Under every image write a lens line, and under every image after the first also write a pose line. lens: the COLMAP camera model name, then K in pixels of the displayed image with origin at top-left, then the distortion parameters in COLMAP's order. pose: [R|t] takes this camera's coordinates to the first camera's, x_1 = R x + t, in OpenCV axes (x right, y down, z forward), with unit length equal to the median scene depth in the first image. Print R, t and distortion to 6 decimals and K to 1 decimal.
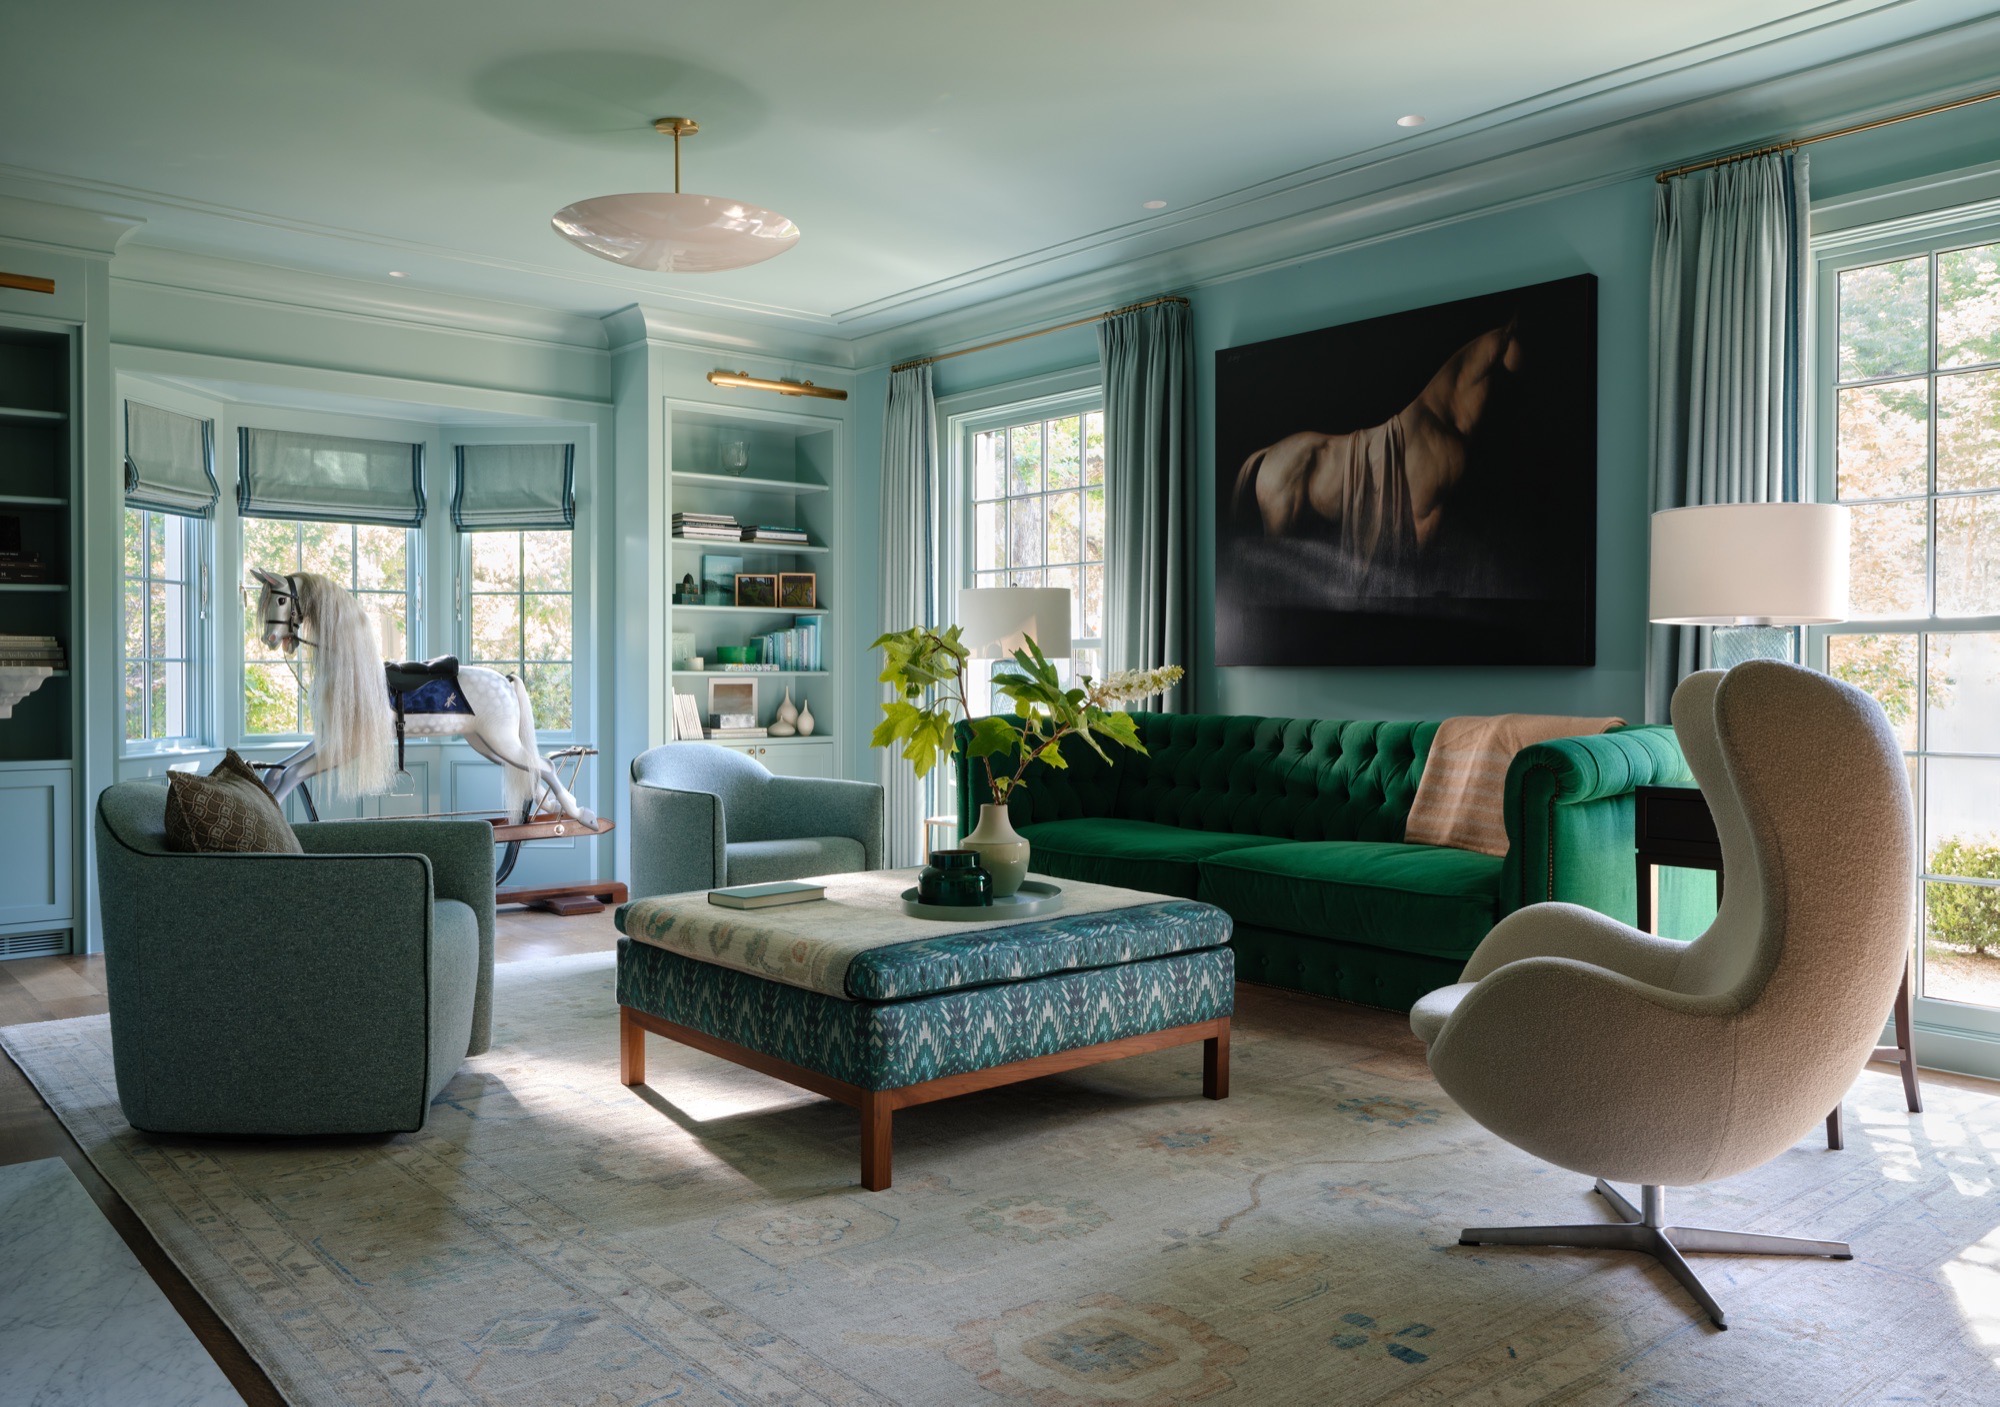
lens RADIAL K [[1548.2, 0, 999.9], [0, 1548.2, 703.2], [0, 0, 1]] dist [-0.001655, -0.001899]
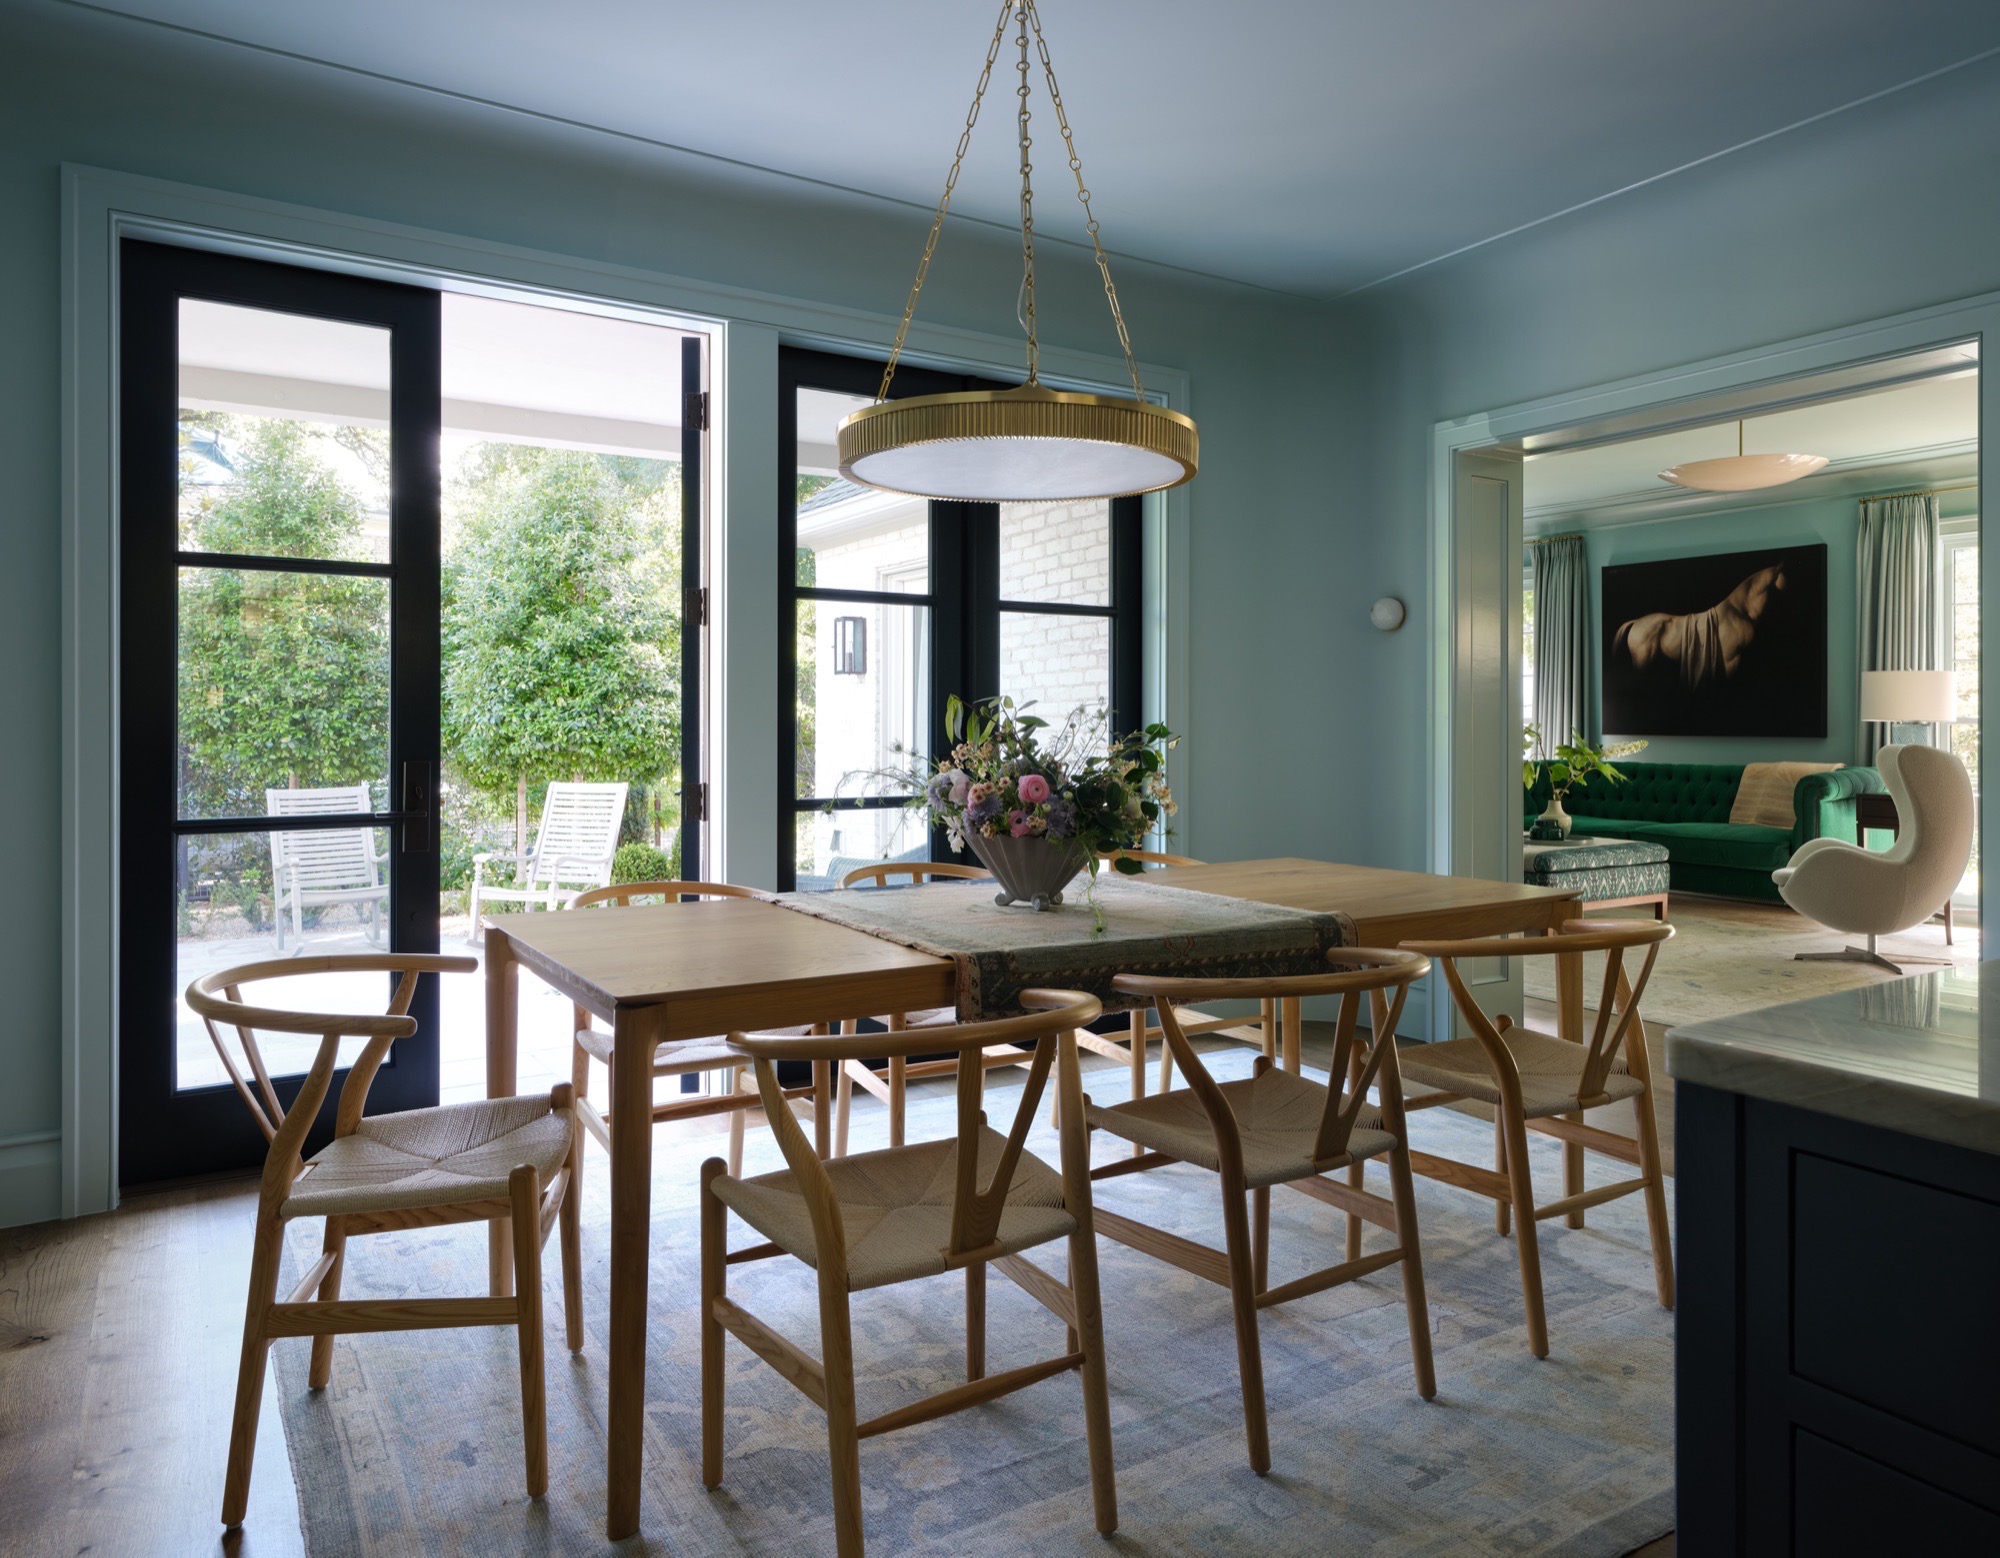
lens RADIAL K [[1349.2, 0, 1000.0], [0, 1349.2, 736.2], [0, 0, 1]] dist [-0.000481, -0.001215]
pose [[0.989682, -0.007162, -0.143099, -0.411448], [0.006345, 0.999961, -0.006163, -0.018993], [0.143138, 0.005191, 0.989689, -0.853321]]
